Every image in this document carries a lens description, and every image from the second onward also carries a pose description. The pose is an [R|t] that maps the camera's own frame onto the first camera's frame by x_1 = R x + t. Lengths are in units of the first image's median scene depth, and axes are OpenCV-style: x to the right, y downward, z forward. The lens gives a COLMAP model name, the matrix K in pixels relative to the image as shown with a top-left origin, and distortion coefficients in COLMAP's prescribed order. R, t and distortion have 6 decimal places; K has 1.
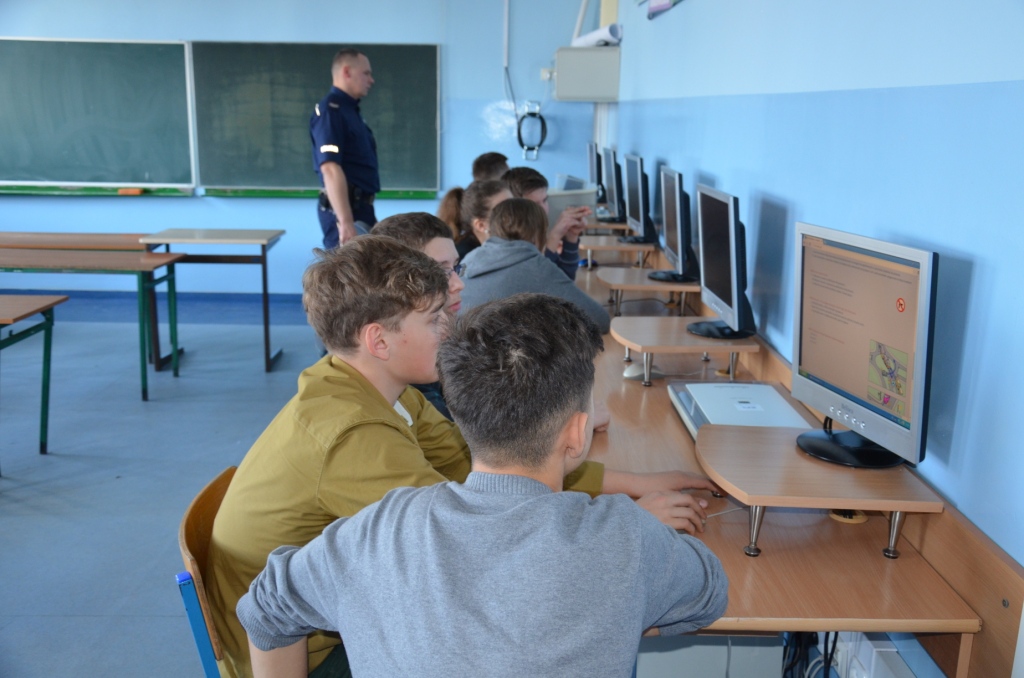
lens RADIAL K [[1004.1, 0, 518.7], [0, 1004.1, 336.3], [0, 0, 1]] dist [-0.005576, 0.000000]
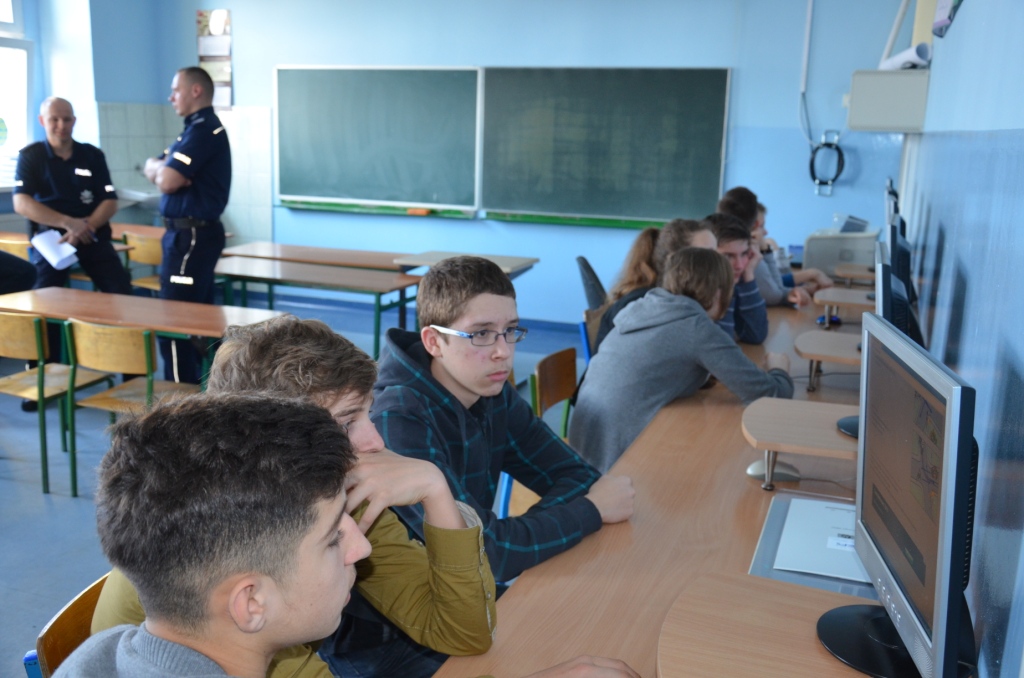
lens RADIAL K [[1015.8, 0, 508.8], [0, 1015.8, 337.5], [0, 0, 1]] dist [-0.010968, 0.000000]
pose [[0.930793, 0.085605, -0.355382, 0.084180], [-0.093120, 0.995647, -0.004060, -0.019654], [0.353488, 0.036872, 0.934712, 0.059204]]
